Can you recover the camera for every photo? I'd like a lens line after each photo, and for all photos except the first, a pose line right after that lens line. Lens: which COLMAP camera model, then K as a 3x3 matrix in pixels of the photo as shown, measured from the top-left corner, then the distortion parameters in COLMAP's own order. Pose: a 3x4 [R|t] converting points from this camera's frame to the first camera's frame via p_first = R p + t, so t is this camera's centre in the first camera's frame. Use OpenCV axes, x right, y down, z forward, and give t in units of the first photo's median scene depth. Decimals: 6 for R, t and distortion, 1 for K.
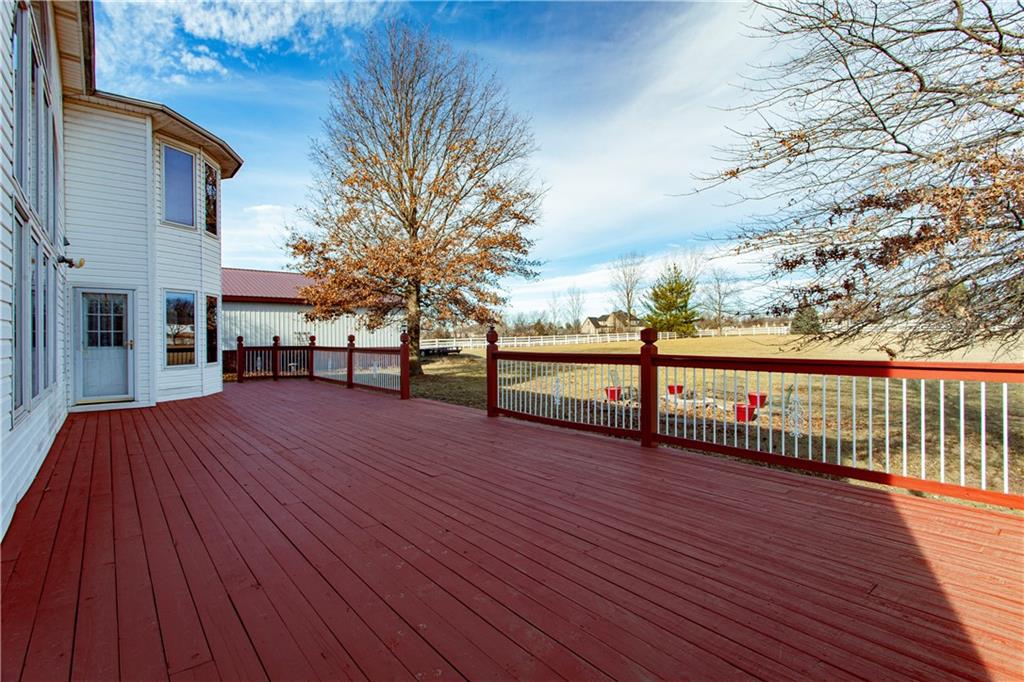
lens RADIAL K [[506.6, 0, 512.0], [0, 506.6, 341.0], [0, 0, 1]] dist [0.001066, 0.000168]
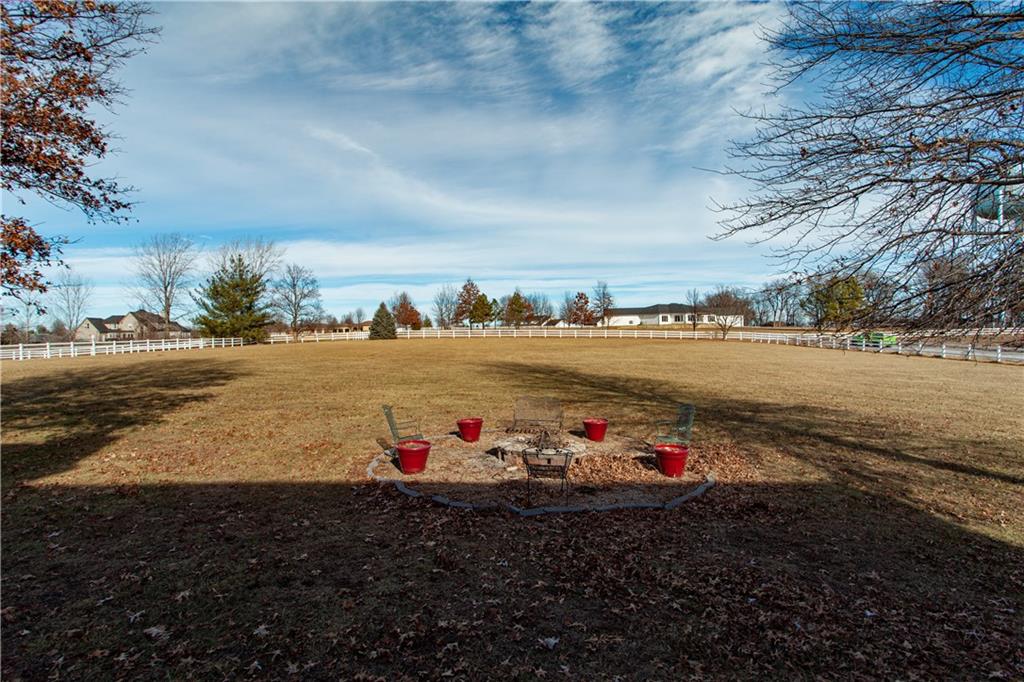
lens RADIAL K [[506.6, 0, 512.0], [0, 506.6, 341.0], [0, 0, 1]] dist [0.001066, 0.000168]
pose [[0.643768, -0.001817, 0.765219, -0.023120], [0.013150, 0.999876, -0.008689, 0.000603], [-0.765108, 0.015656, 0.643712, 0.127685]]
